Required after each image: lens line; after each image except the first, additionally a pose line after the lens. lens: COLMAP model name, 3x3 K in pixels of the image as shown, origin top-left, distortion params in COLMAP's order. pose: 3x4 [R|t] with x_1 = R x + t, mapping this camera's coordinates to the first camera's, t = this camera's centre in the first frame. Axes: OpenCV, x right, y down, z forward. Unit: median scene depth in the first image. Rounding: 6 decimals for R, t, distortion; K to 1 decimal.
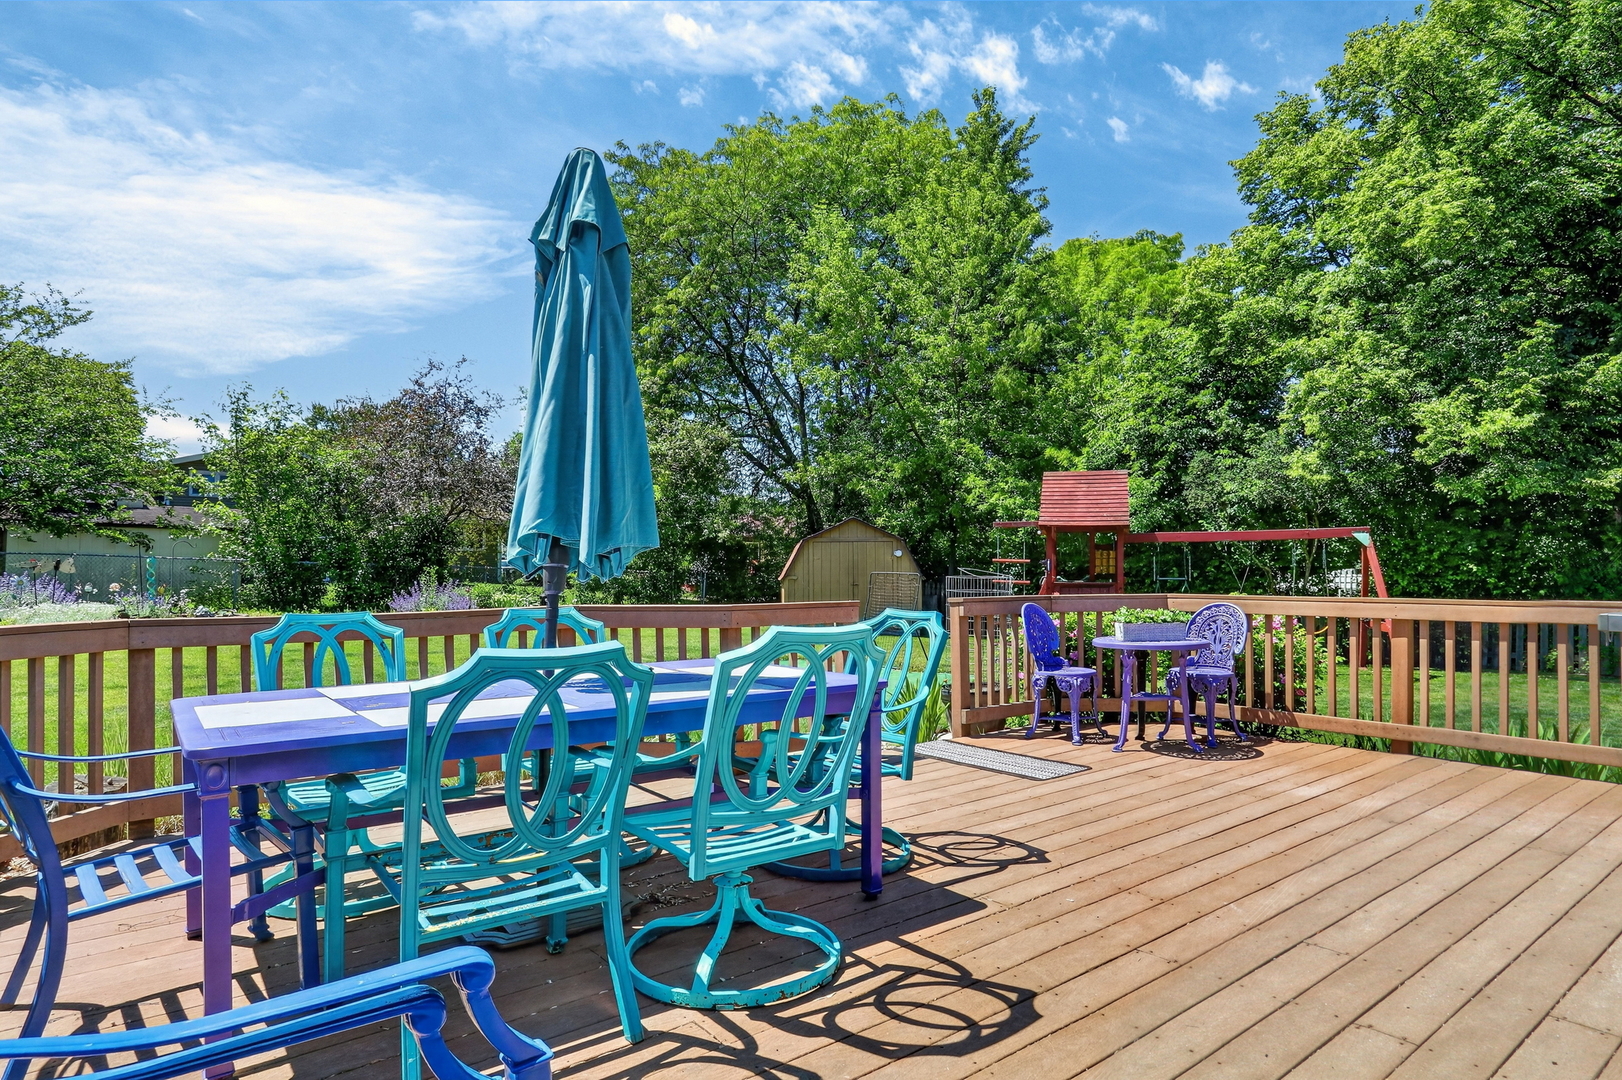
lens RADIAL K [[920.7, 0, 811.0], [0, 920.7, 540.0], [0, 0, 1]] dist [0.001243, 0.001352]
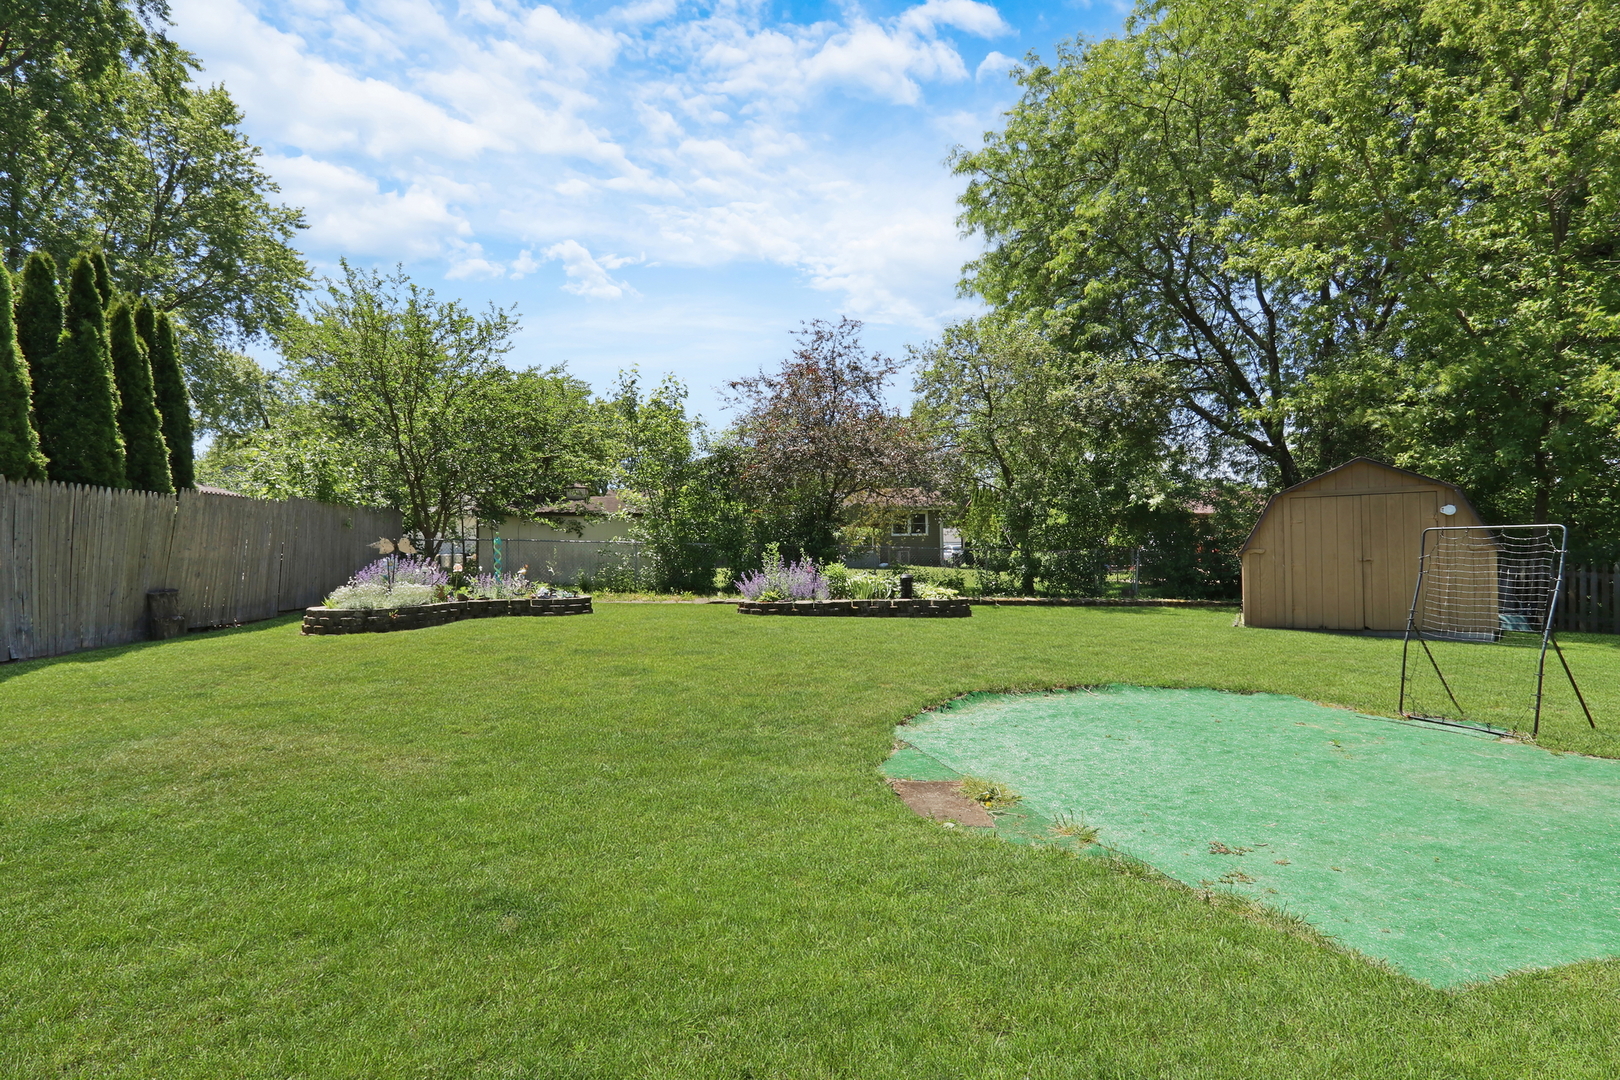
lens RADIAL K [[780.6, 0, 810.1], [0, 780.6, 560.1], [0, 0, 1]] dist [-0.007189, 0.000035]
pose [[0.851398, -0.012168, -0.524379, 0.005599], [0.032032, 0.999071, 0.028827, 0.101637], [0.523541, -0.041340, 0.850997, 1.661841]]
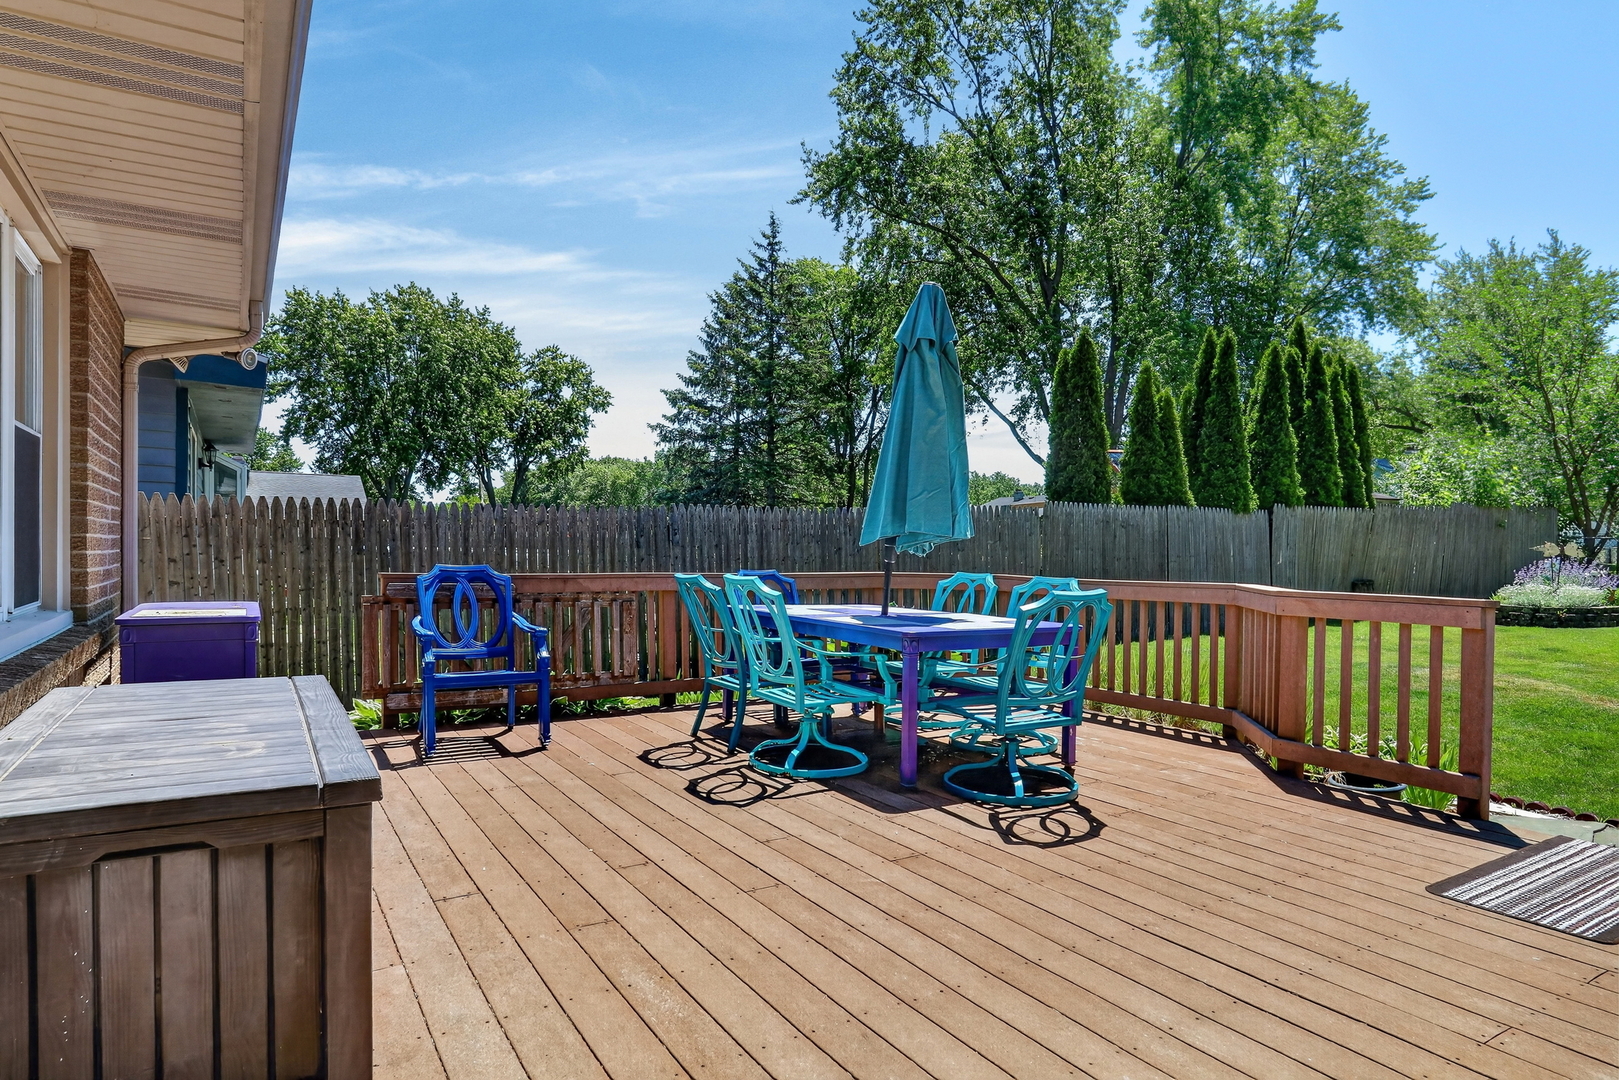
lens RADIAL K [[919.0, 0, 809.5], [0, 919.0, 540.0], [0, 0, 1]] dist [0.001243, 0.001352]
pose [[-0.123301, -0.010063, -0.992318, 1.144866], [0.022618, 0.999660, -0.012948, 0.026579], [0.992112, -0.024041, -0.123031, 0.825657]]
